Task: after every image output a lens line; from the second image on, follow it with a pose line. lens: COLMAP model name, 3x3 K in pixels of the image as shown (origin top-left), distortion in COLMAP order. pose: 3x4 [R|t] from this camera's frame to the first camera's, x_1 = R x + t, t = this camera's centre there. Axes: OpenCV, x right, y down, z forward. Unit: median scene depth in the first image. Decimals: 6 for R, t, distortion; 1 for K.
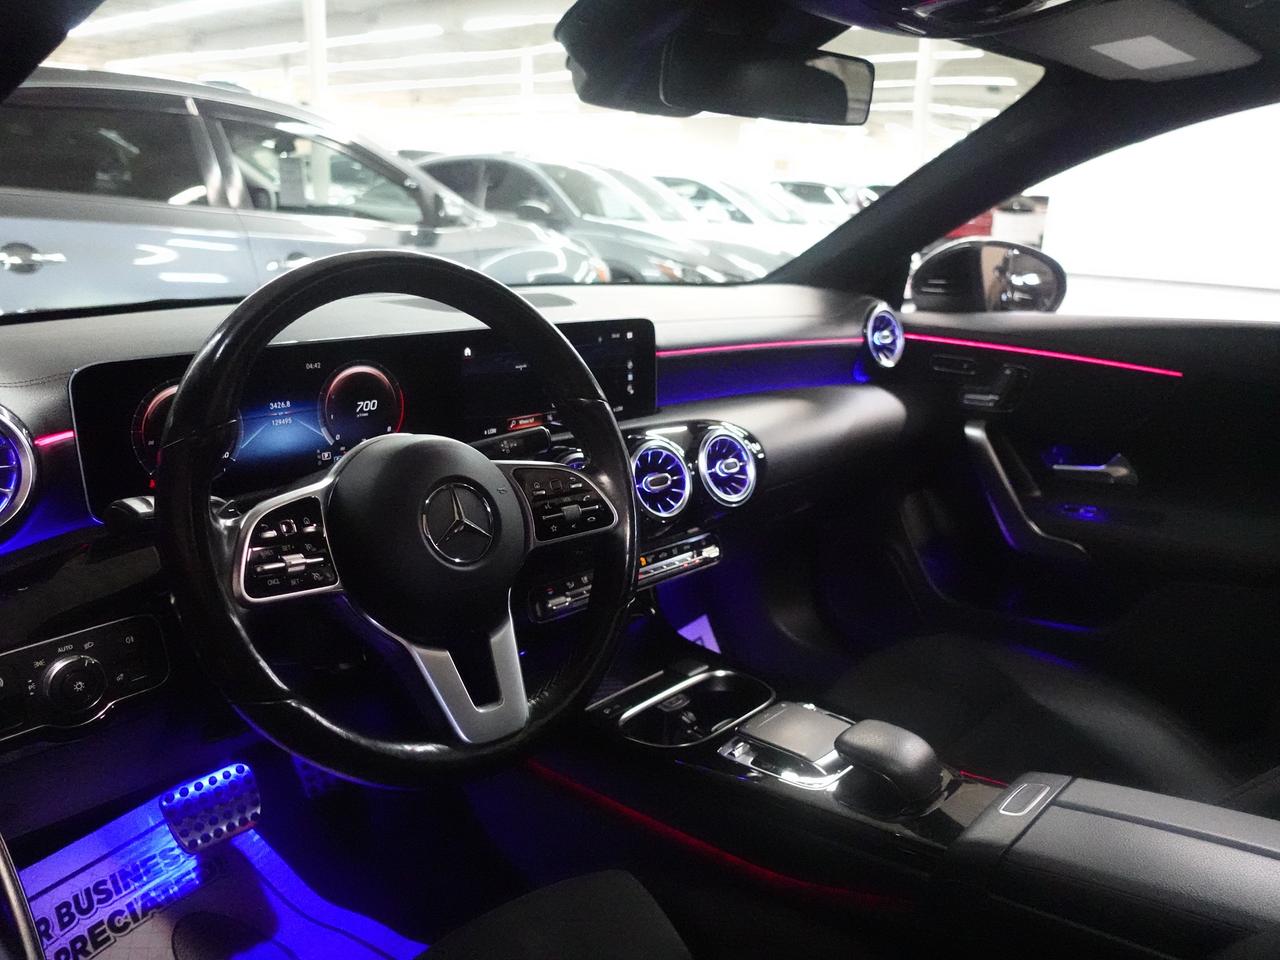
lens RADIAL K [[1000.4, 0, 642.4], [0, 1000.4, 475.1], [0, 0, 1]] dist [-0.001875, 0.009969]
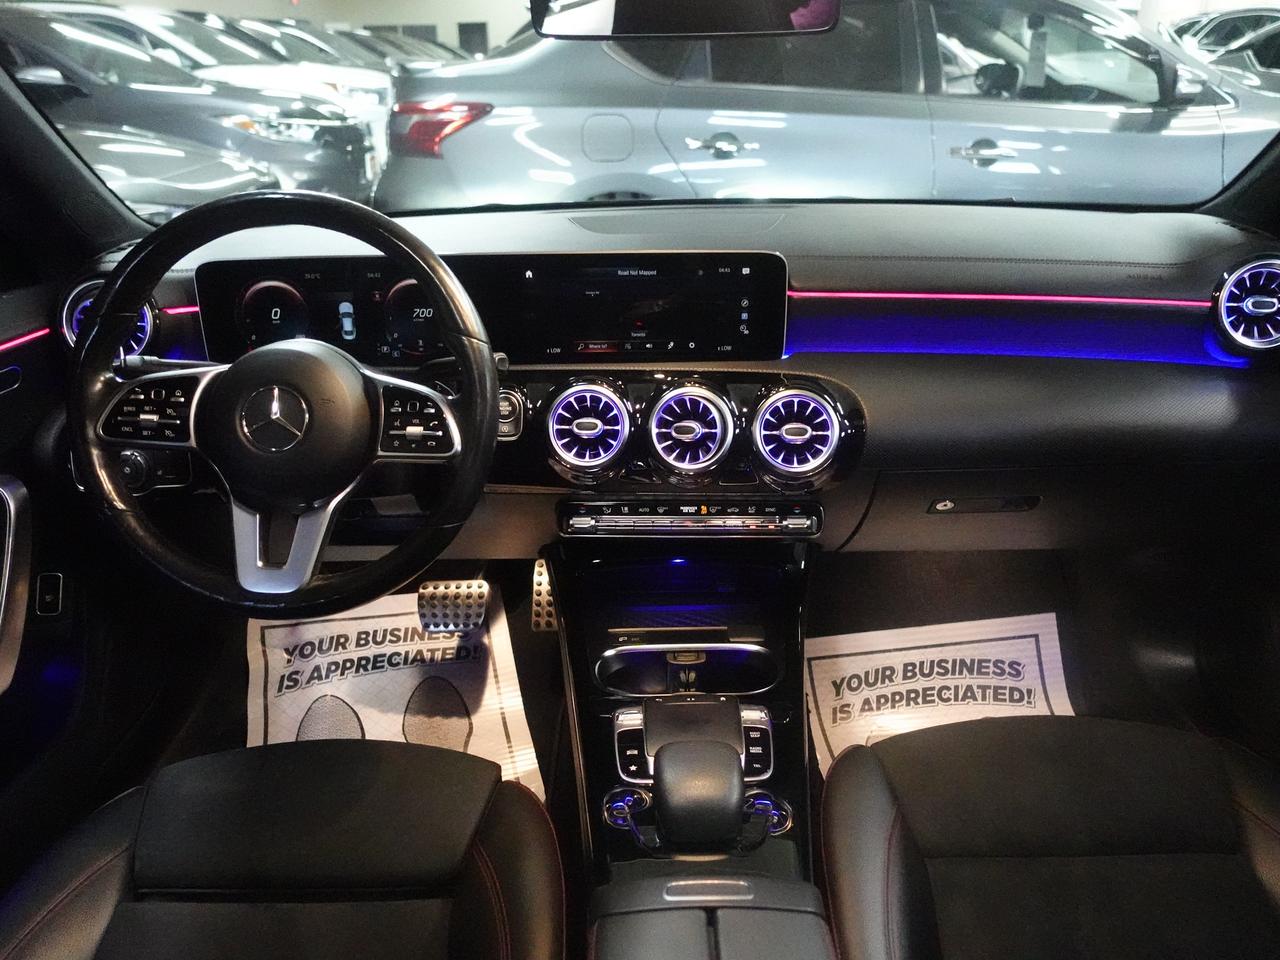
lens RADIAL K [[1000.4, 0, 642.4], [0, 1000.4, 475.1], [0, 0, 1]] dist [-0.001875, 0.009969]
pose [[0.671434, 0.240771, -0.700861, 0.647025], [-0.155718, 0.970473, 0.184212, -0.117662], [0.724519, -0.014550, 0.689101, 0.305987]]
